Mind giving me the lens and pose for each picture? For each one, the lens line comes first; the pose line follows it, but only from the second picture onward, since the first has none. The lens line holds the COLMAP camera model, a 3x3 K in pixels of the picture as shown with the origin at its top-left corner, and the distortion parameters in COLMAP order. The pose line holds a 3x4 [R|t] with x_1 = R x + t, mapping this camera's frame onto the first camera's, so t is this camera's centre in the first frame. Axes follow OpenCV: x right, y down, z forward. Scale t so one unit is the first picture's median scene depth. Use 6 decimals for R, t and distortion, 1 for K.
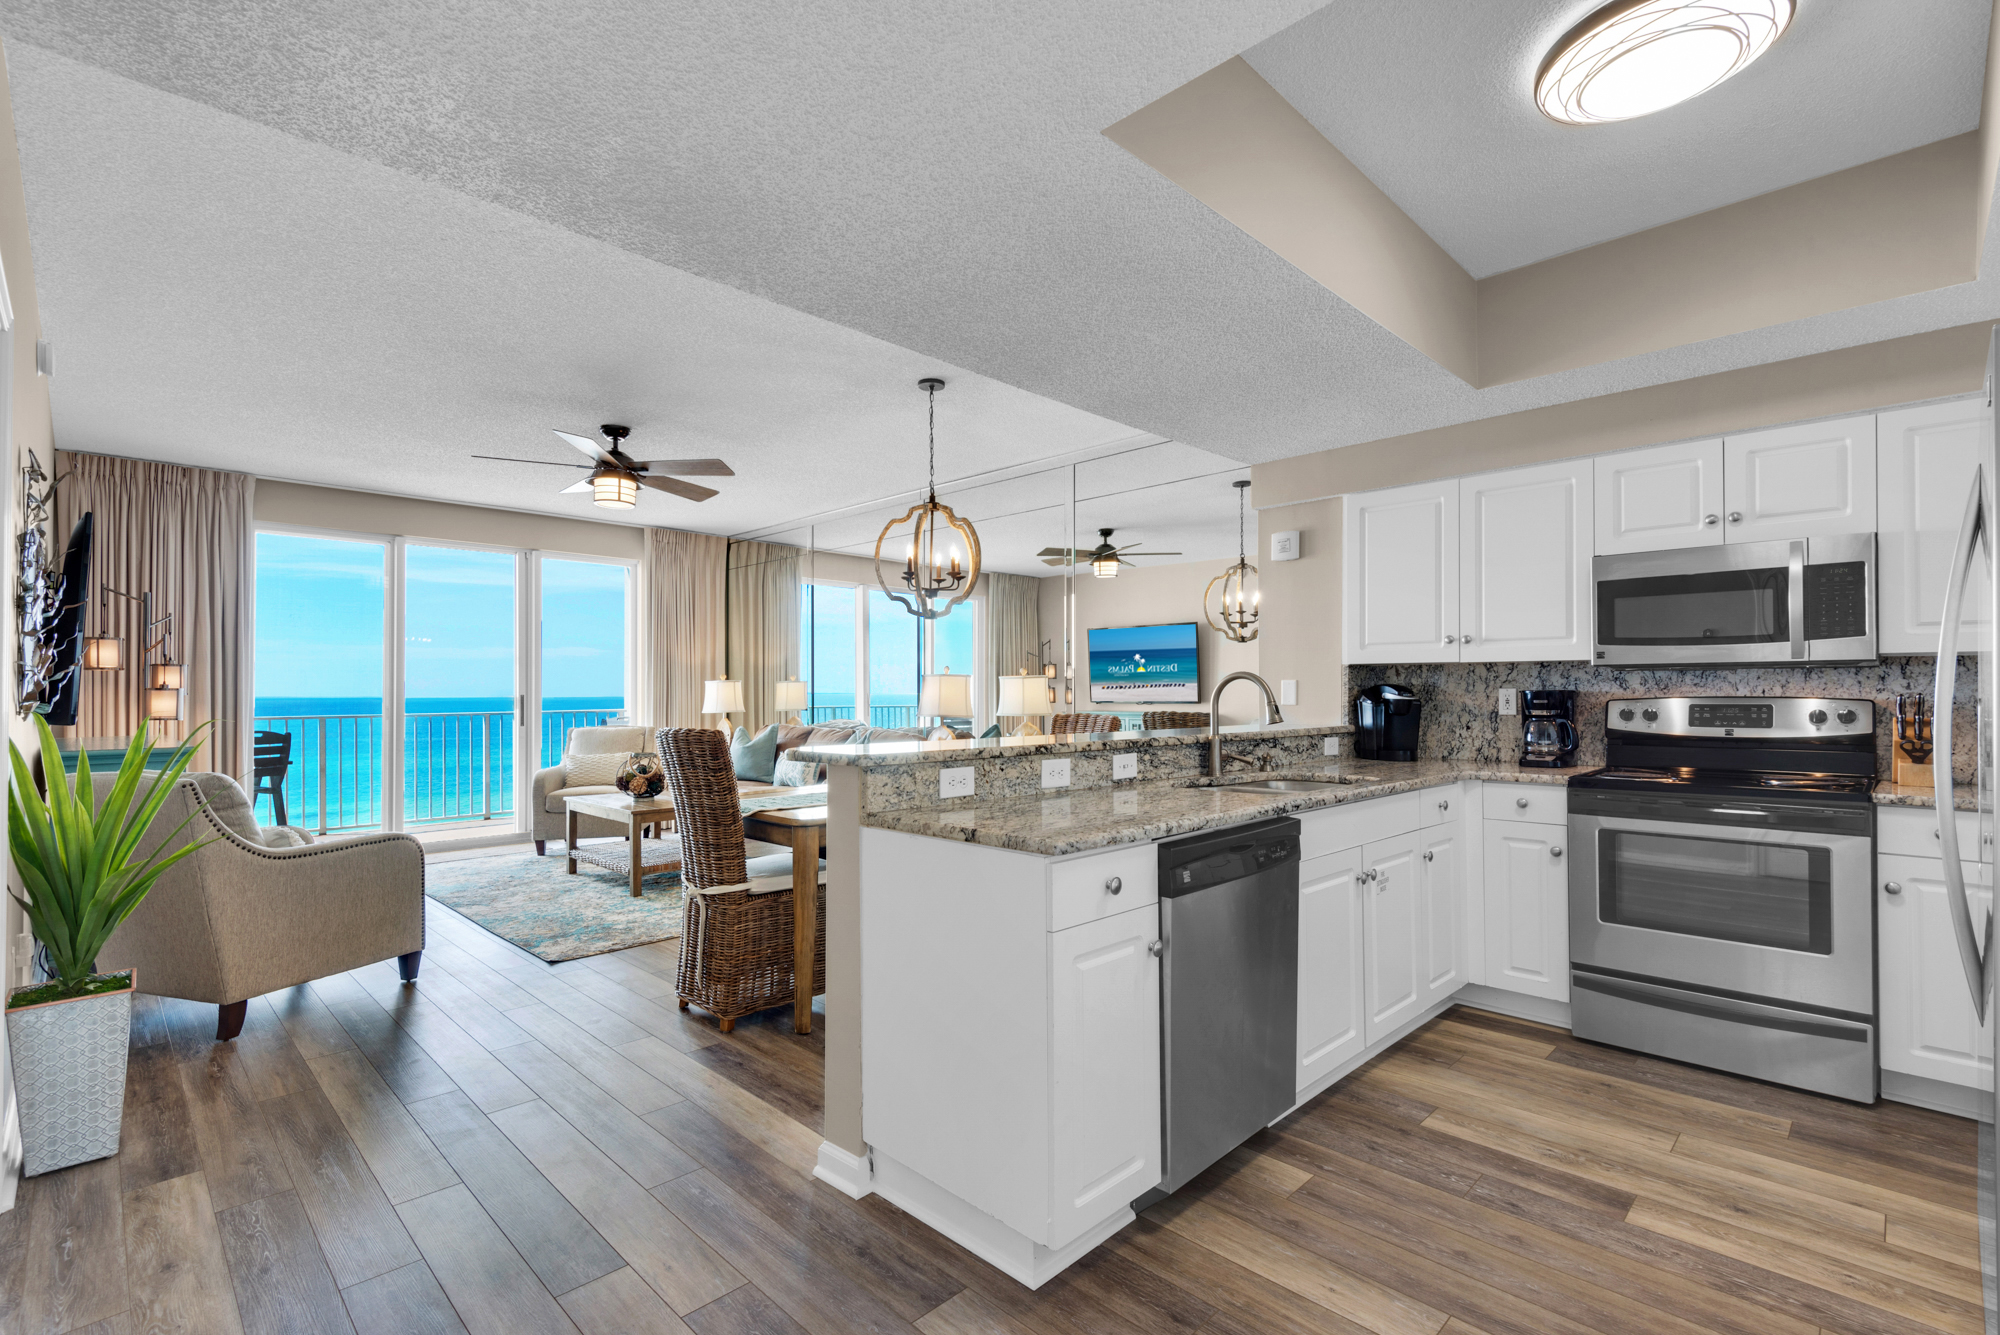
lens RADIAL K [[927.3, 0, 1001.8], [0, 927.3, 679.4], [0, 0, 1]] dist [-0.004493, 0.000558]
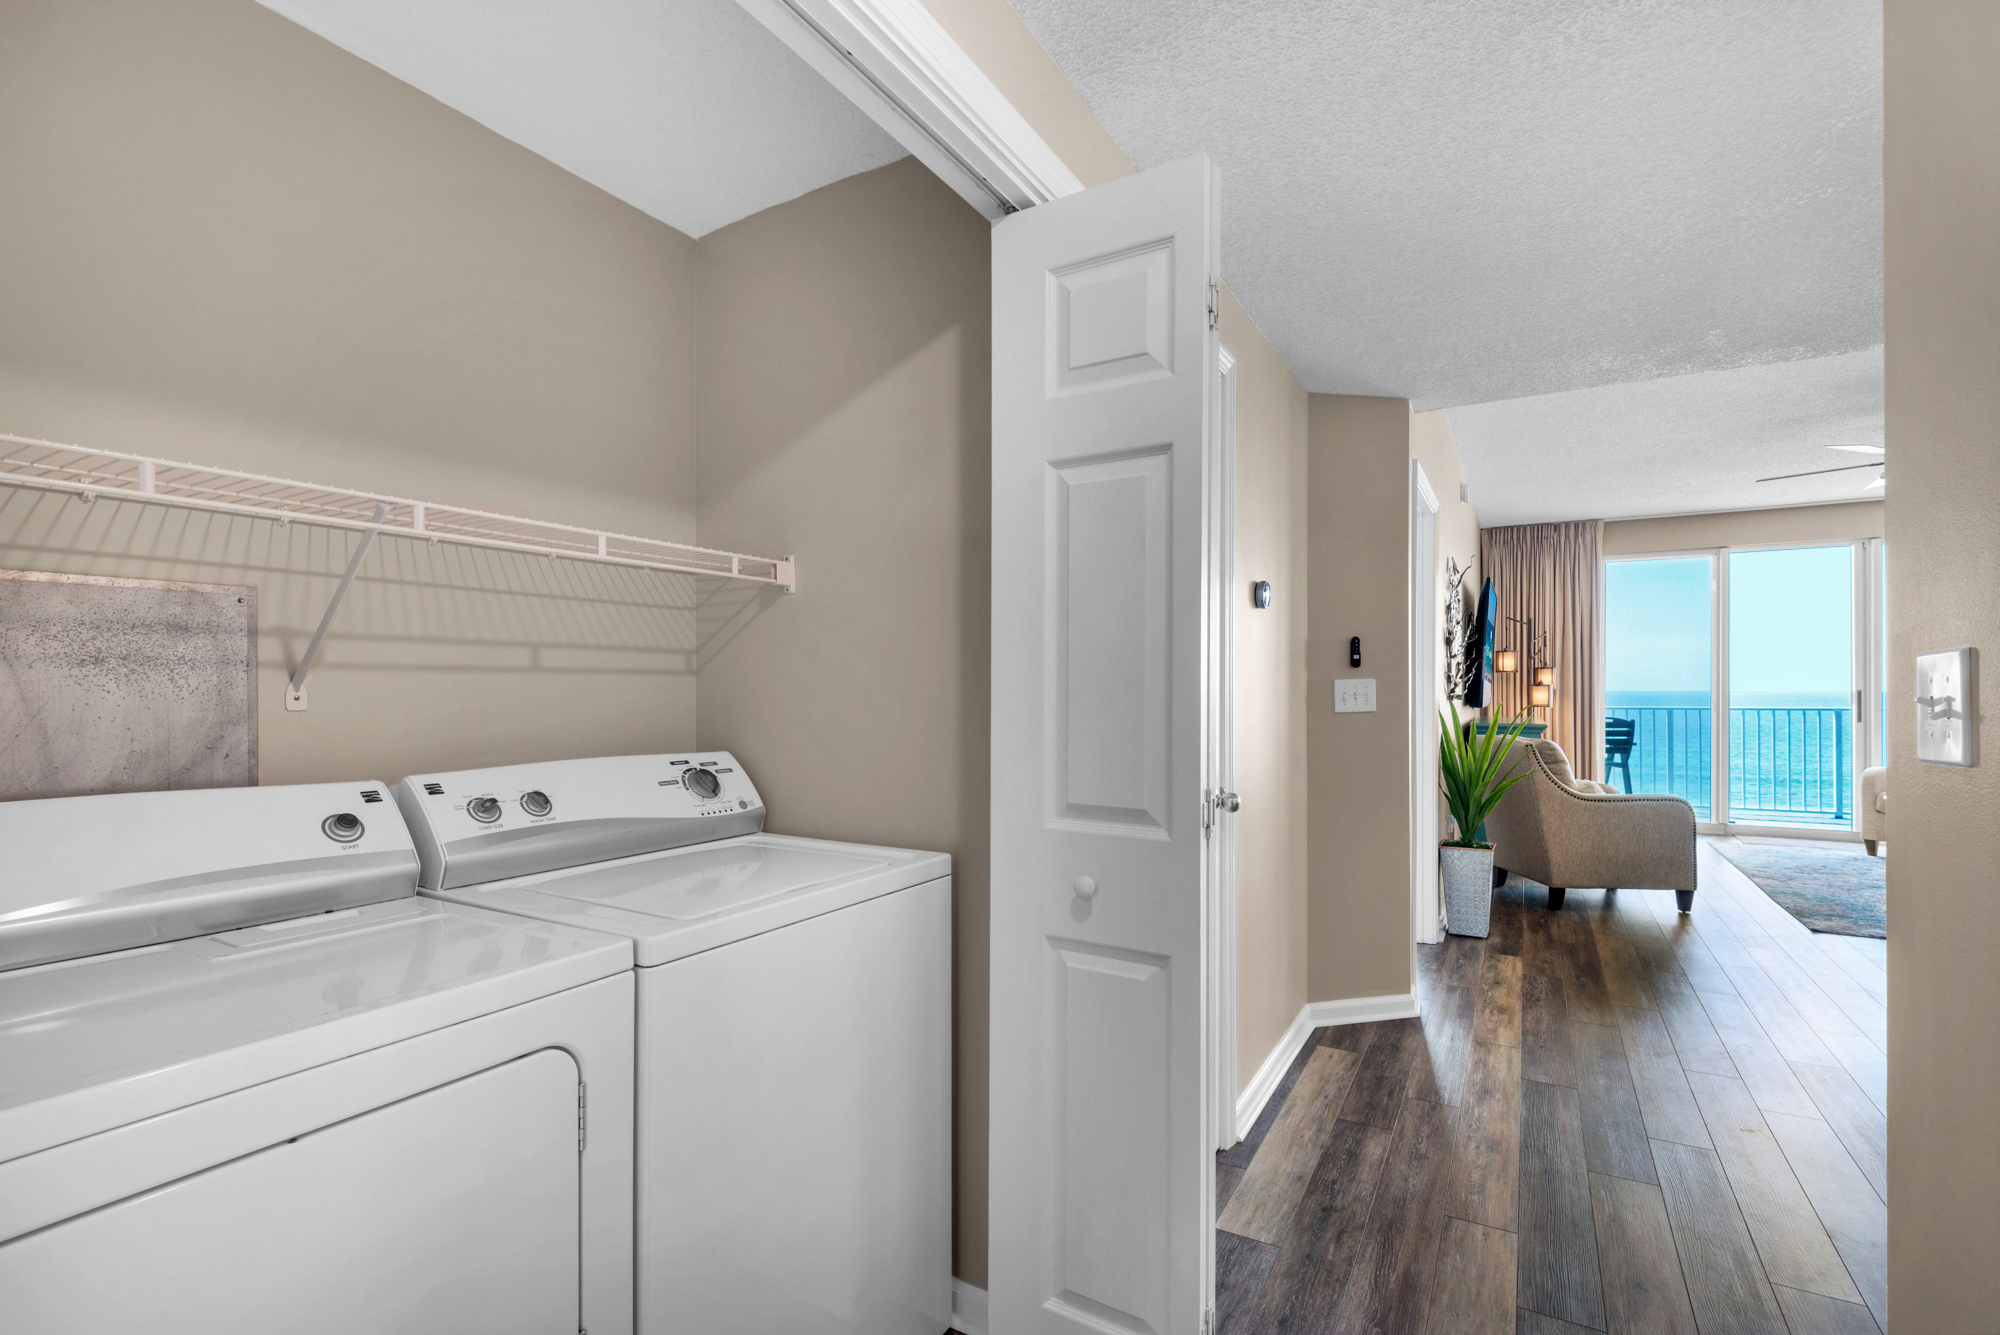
lens RADIAL K [[927.3, 0, 1001.8], [0, 927.3, 679.4], [0, 0, 1]] dist [-0.004493, 0.000558]
pose [[0.268310, -0.004449, -0.963322, 0.231175], [0.010983, 0.999938, -0.001559, -0.004871], [0.963270, -0.010162, 0.268342, -0.173562]]
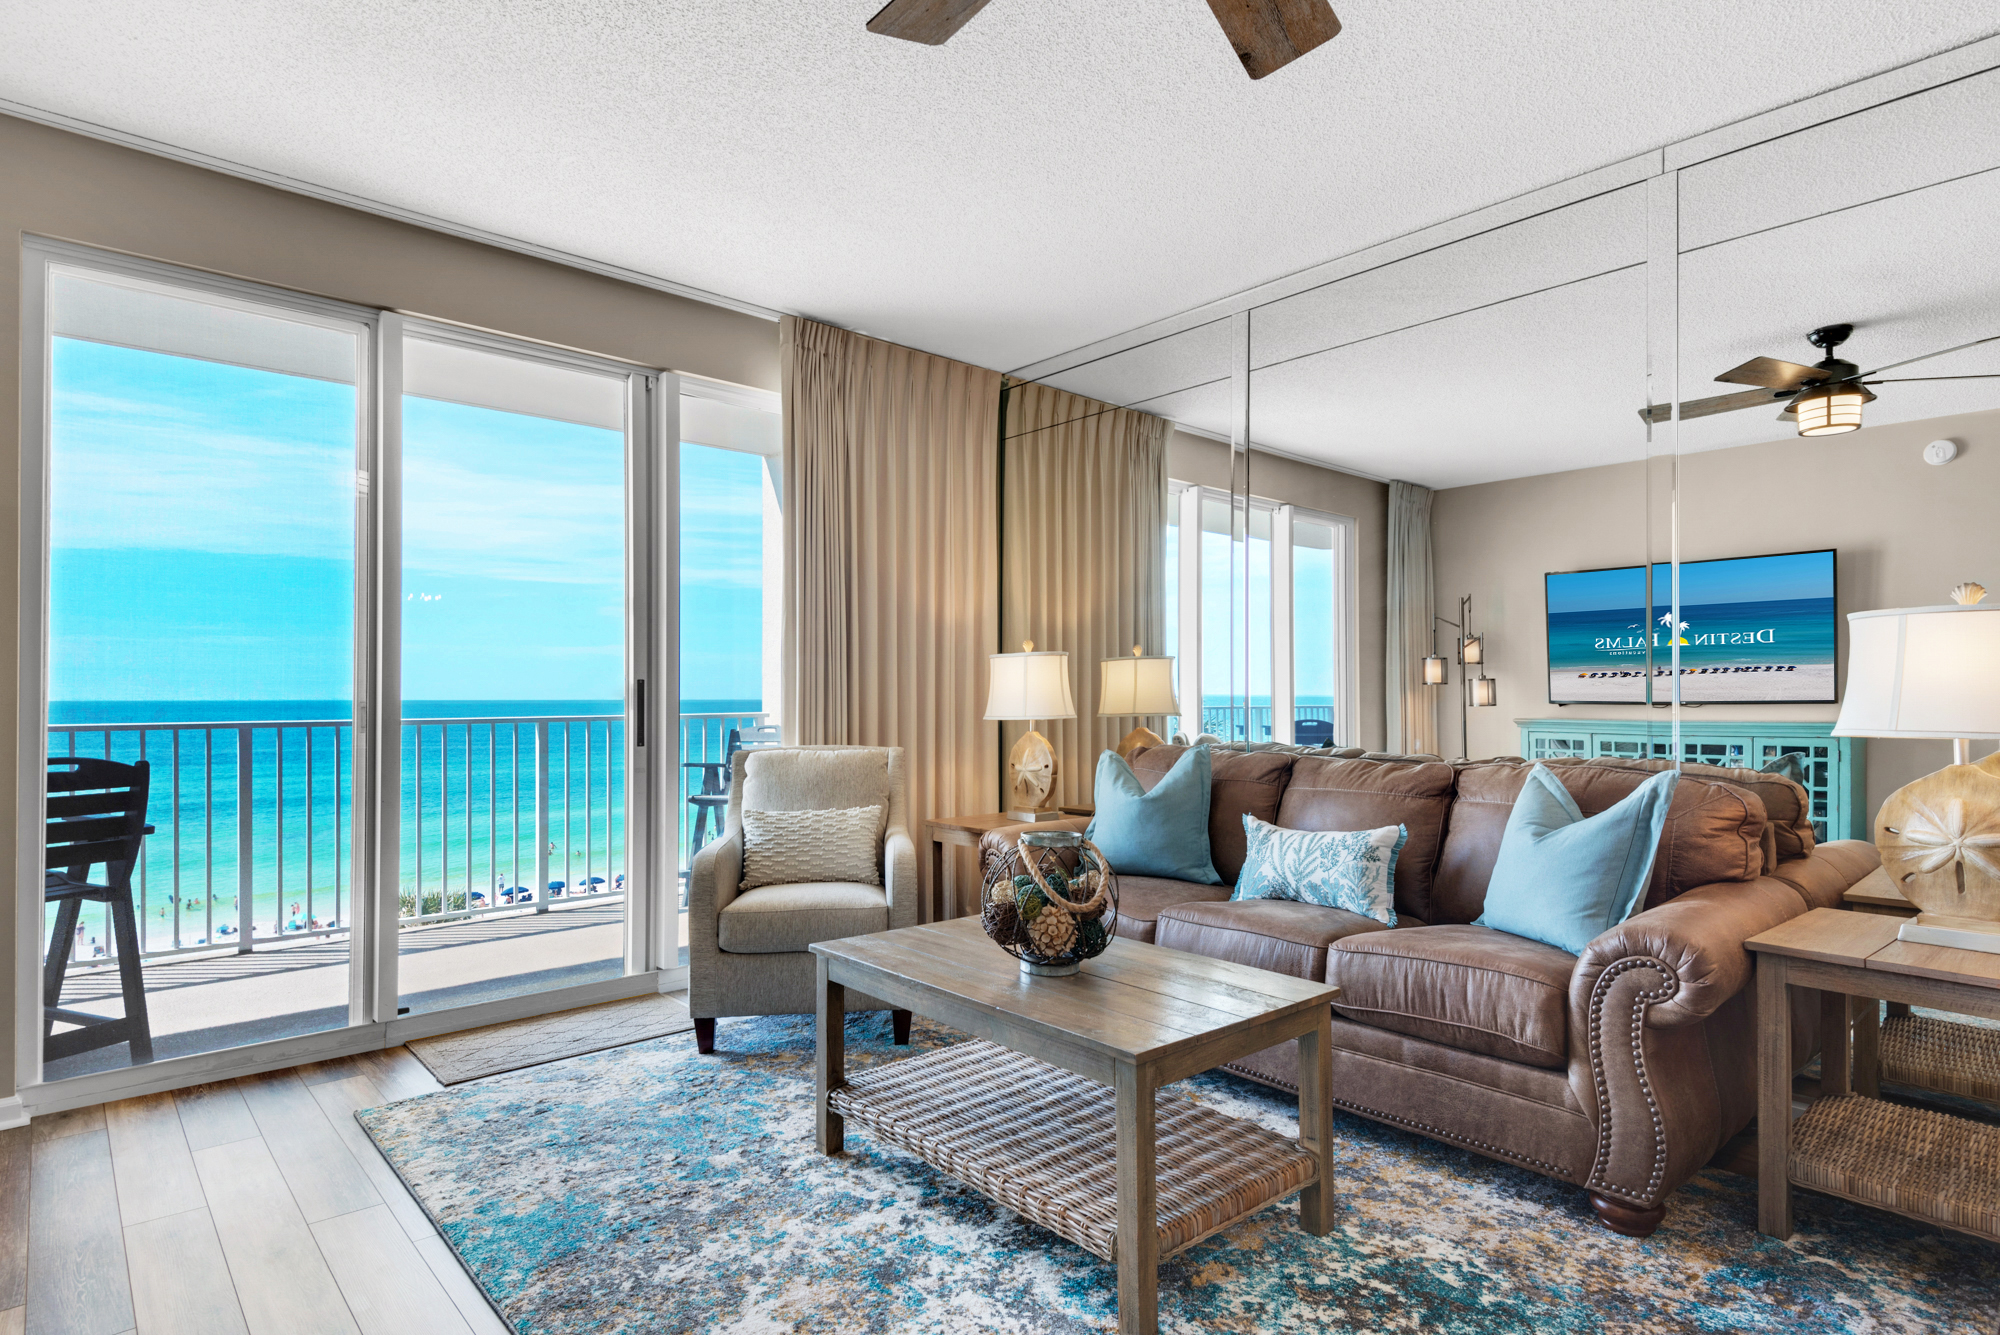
lens RADIAL K [[1092.0, 0, 994.2], [0, 1092.0, 688.6], [0, 0, 1]] dist [-0.062320, 0.042602]
pose [[0.997079, -0.000584, -0.076370, -0.396924], [0.000991, 0.999986, 0.005286, 0.025697], [0.076366, -0.005346, 0.997066, 0.626077]]
